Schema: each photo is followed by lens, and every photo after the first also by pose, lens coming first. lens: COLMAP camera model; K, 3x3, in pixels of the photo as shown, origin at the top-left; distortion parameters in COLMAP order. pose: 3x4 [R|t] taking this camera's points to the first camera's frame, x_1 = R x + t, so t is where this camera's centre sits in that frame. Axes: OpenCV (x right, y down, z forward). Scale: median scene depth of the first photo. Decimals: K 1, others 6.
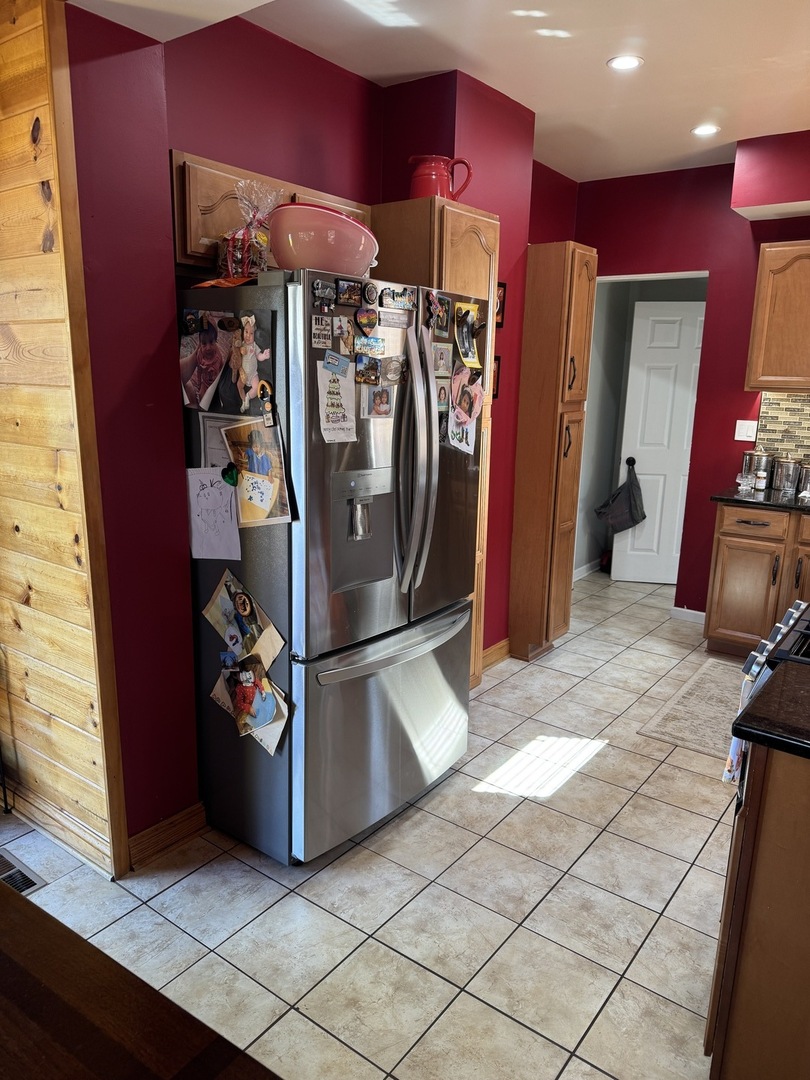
lens RADIAL K [[760.5, 0, 398.8], [0, 760.5, 540.7], [0, 0, 1]] dist [0.077205, -0.097597]
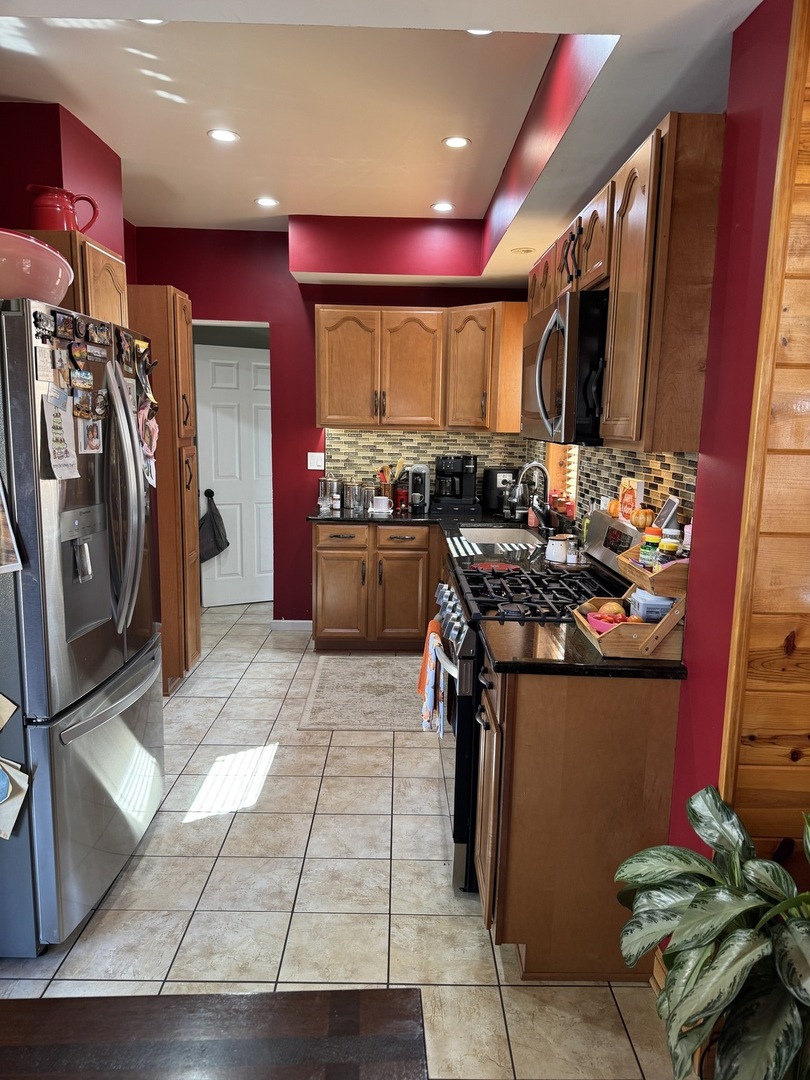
lens RADIAL K [[760.5, 0, 403.7], [0, 760.5, 540.3], [0, 0, 1]] dist [0.077205, -0.097597]
pose [[0.792780, -0.097862, 0.601601, -0.235181], [0.126887, 0.991900, -0.005858, 0.003035], [-0.596155, 0.080980, 0.798775, -0.002938]]
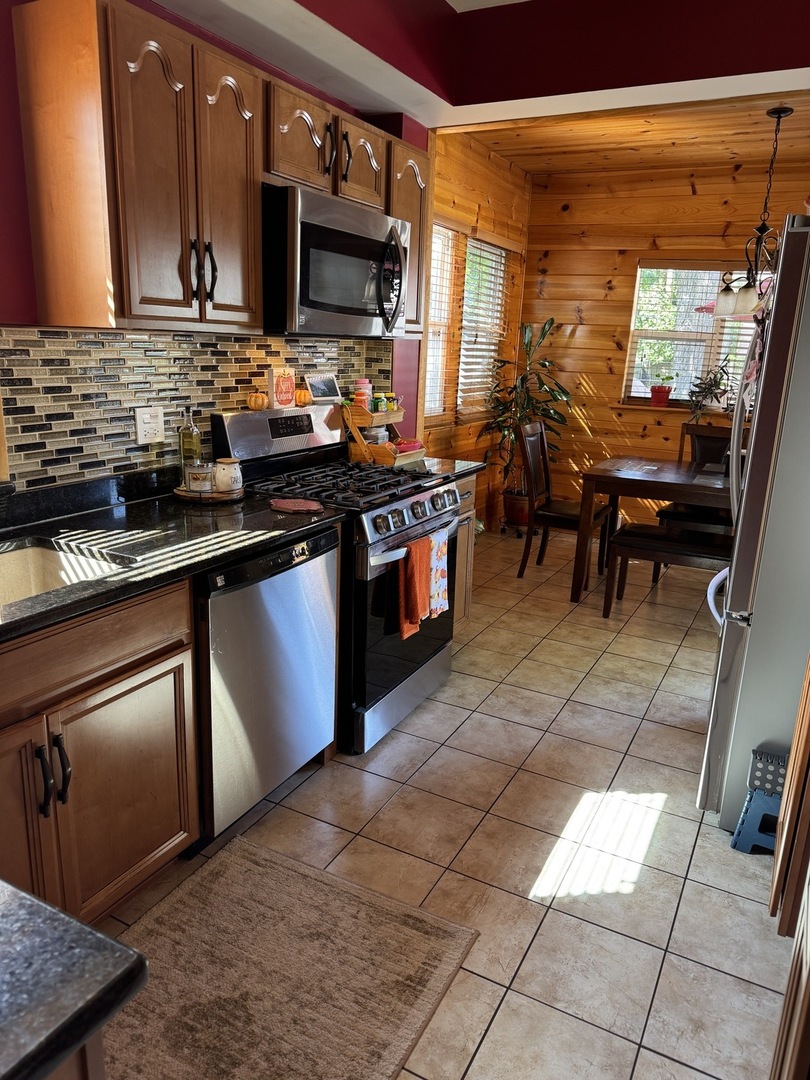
lens RADIAL K [[760.5, 0, 404.8], [0, 760.5, 541.0], [0, 0, 1]] dist [0.077205, -0.097597]
pose [[-0.985839, -0.004880, -0.167626, 0.524388], [-0.082449, 0.884526, 0.459147, -0.309098], [0.146029, 0.466465, -0.872402, 1.535831]]
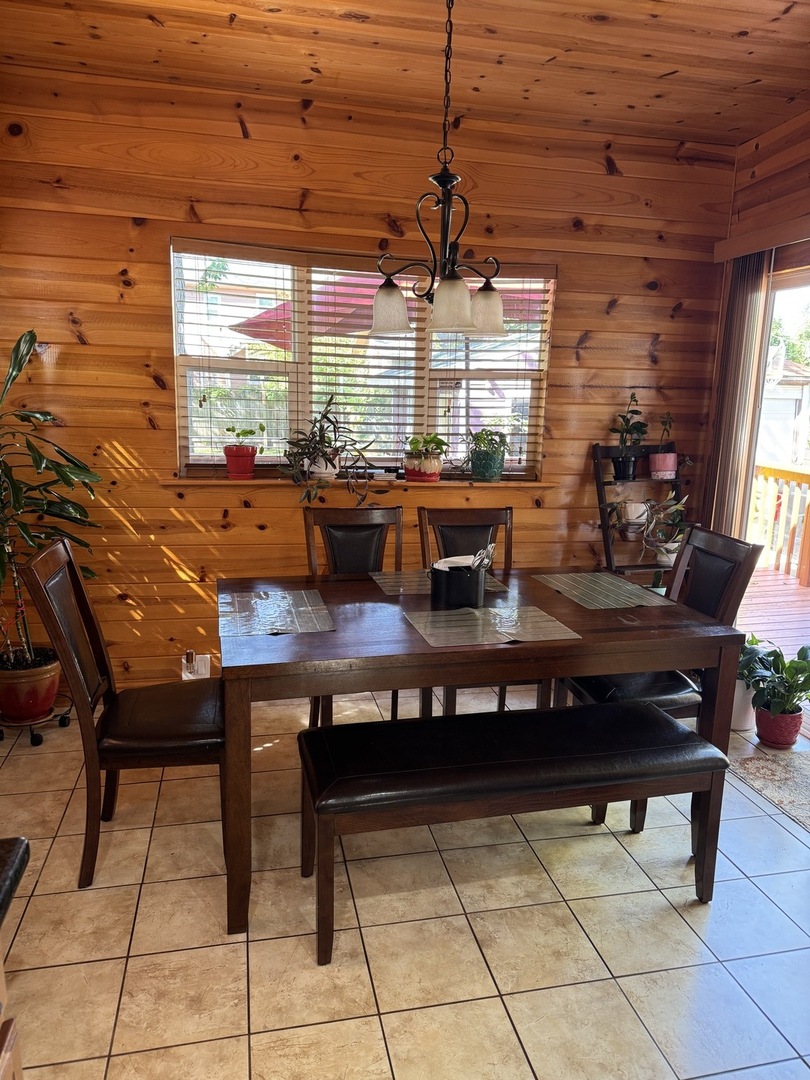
lens RADIAL K [[760.5, 0, 405.4], [0, 760.5, 545.8], [0, 0, 1]] dist [0.077205, -0.097597]
pose [[-0.646018, 0.130832, -0.752027, 0.329444], [-0.200152, 0.921696, 0.332287, -0.133074], [0.736614, 0.365183, -0.569246, 0.727848]]
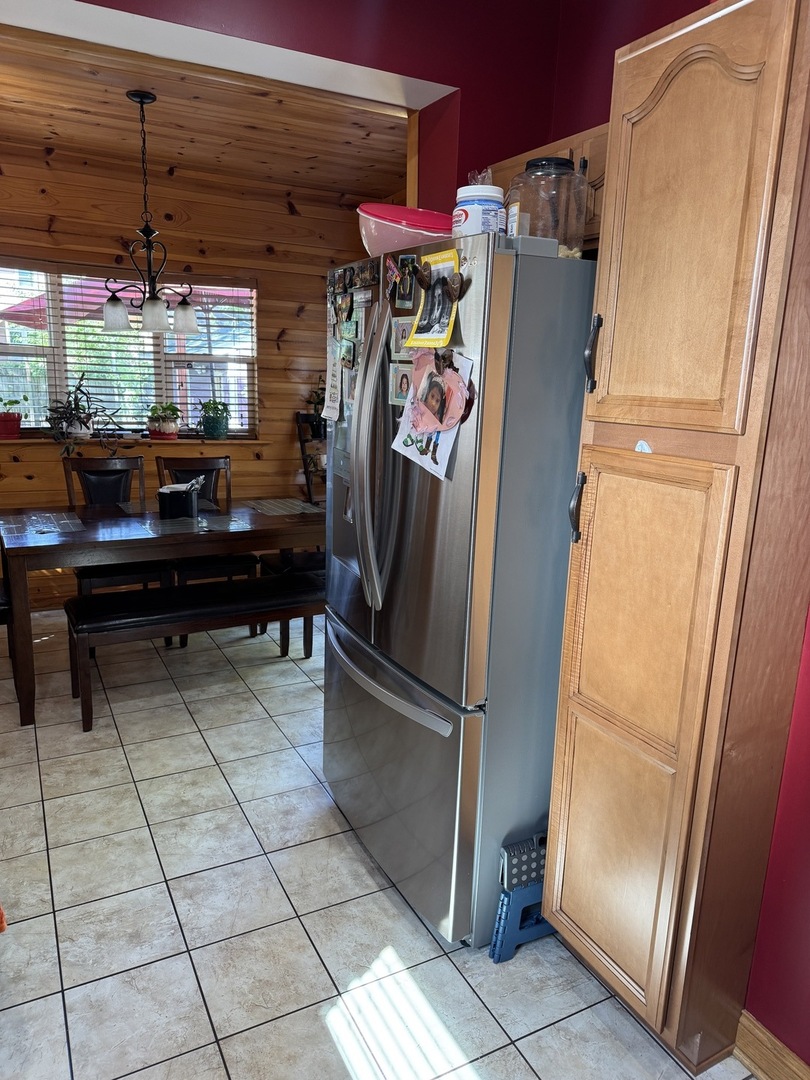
lens RADIAL K [[760.5, 0, 401.5], [0, 760.5, 538.5], [0, 0, 1]] dist [0.077205, -0.097597]
pose [[-0.425959, 0.171128, -0.888411, 0.632883], [-0.236048, 0.926920, 0.291722, -0.223702], [0.873407, 0.333969, -0.354435, 1.092212]]
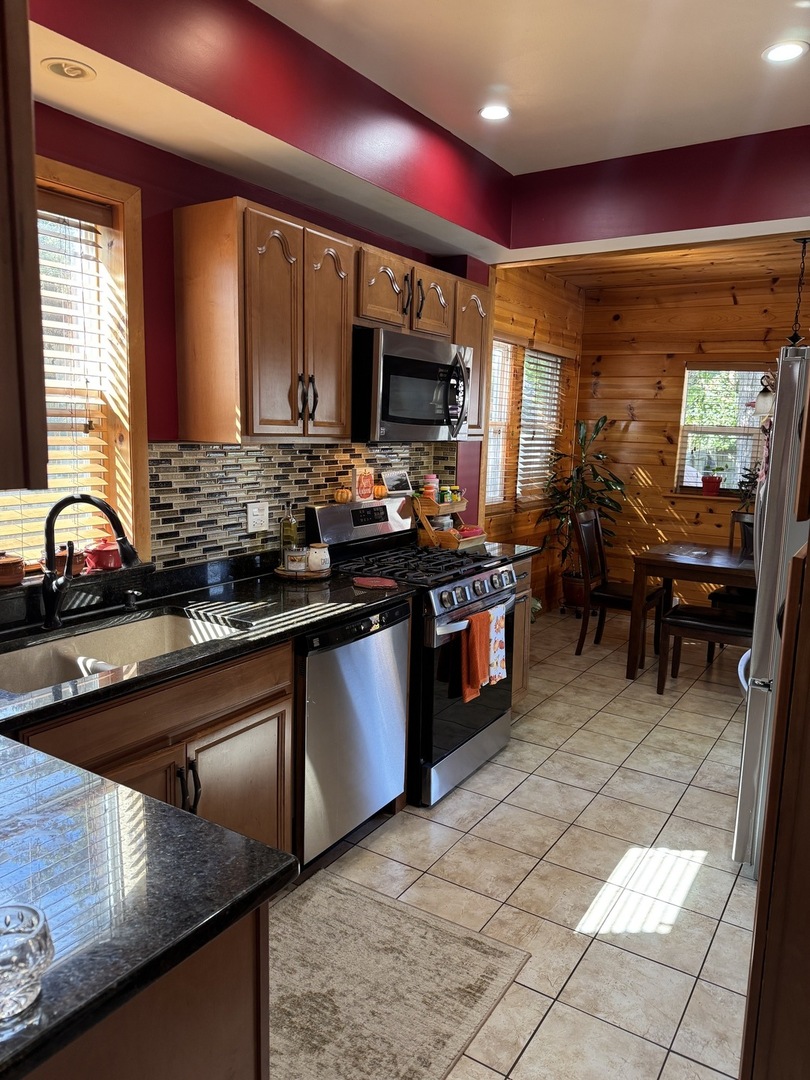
lens RADIAL K [[760.5, 0, 403.3], [0, 760.5, 539.3], [0, 0, 1]] dist [0.077205, -0.097597]
pose [[-0.996597, -0.024658, -0.078660, 0.544478], [-0.051674, 0.930334, 0.363054, -0.364417], [0.064228, 0.365883, -0.928442, 1.672169]]
